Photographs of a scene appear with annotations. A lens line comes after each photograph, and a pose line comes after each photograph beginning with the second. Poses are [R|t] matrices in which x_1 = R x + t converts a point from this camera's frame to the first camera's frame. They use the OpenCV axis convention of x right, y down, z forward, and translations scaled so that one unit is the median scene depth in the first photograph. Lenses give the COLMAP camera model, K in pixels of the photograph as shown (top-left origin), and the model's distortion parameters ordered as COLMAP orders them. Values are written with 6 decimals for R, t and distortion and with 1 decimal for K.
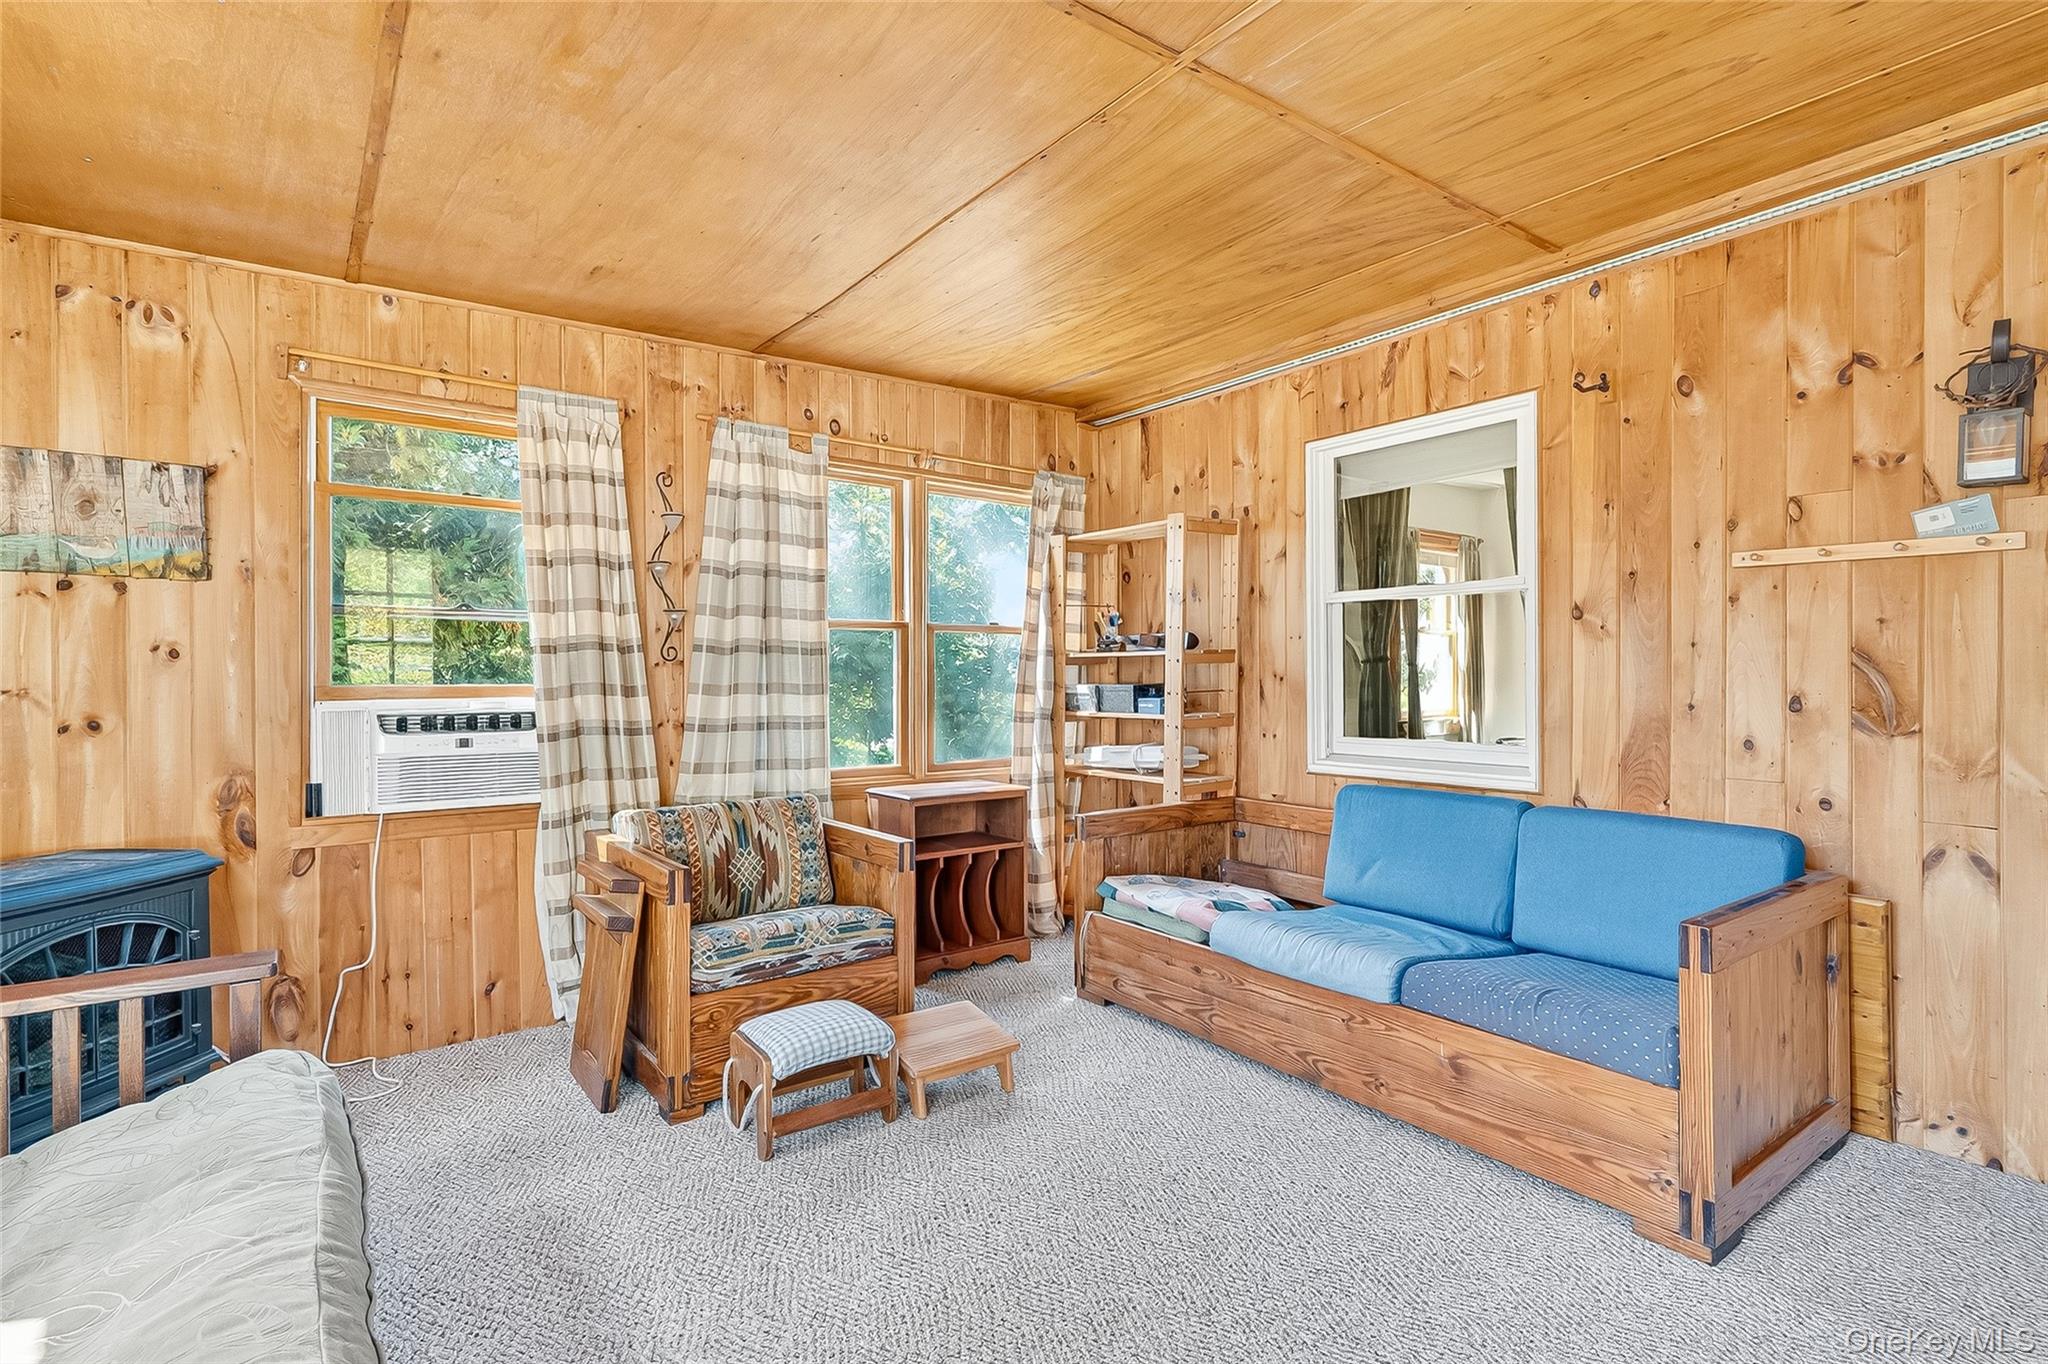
lens RADIAL K [[945.6, 0, 1034.8], [0, 945.6, 678.1], [0, 0, 1]] dist [0.000631, -0.000092]
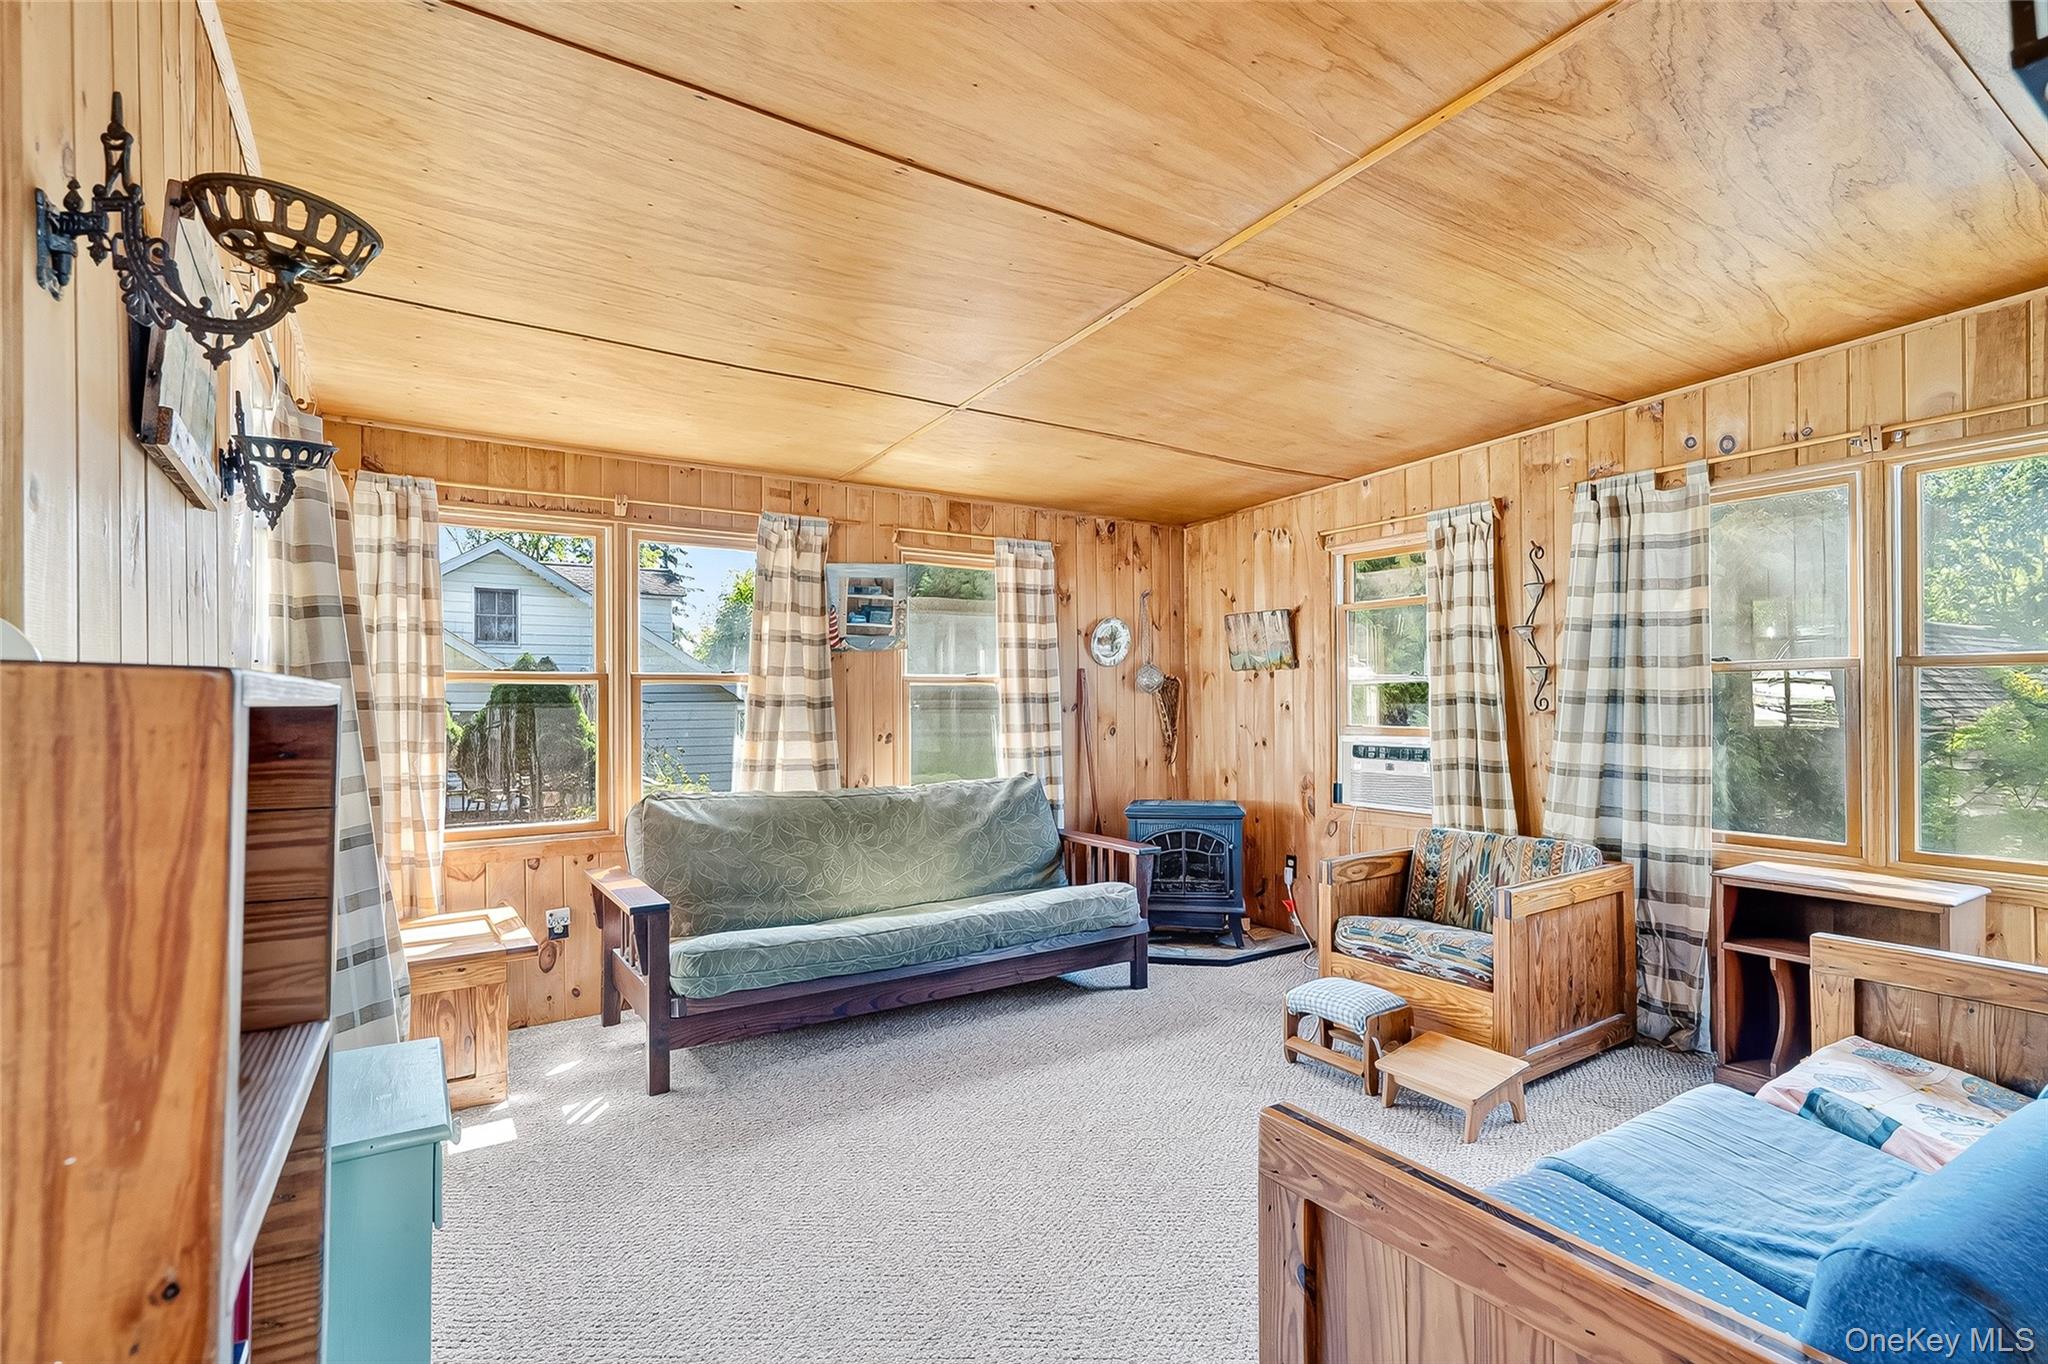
lens RADIAL K [[945.6, 0, 1034.8], [0, 945.6, 678.1], [0, 0, 1]] dist [0.000631, -0.000092]
pose [[-0.062885, -0.028135, -0.997624, 0.910383], [-0.006780, 0.999592, -0.027764, -0.025597], [0.997998, 0.005018, -0.063050, 0.533334]]
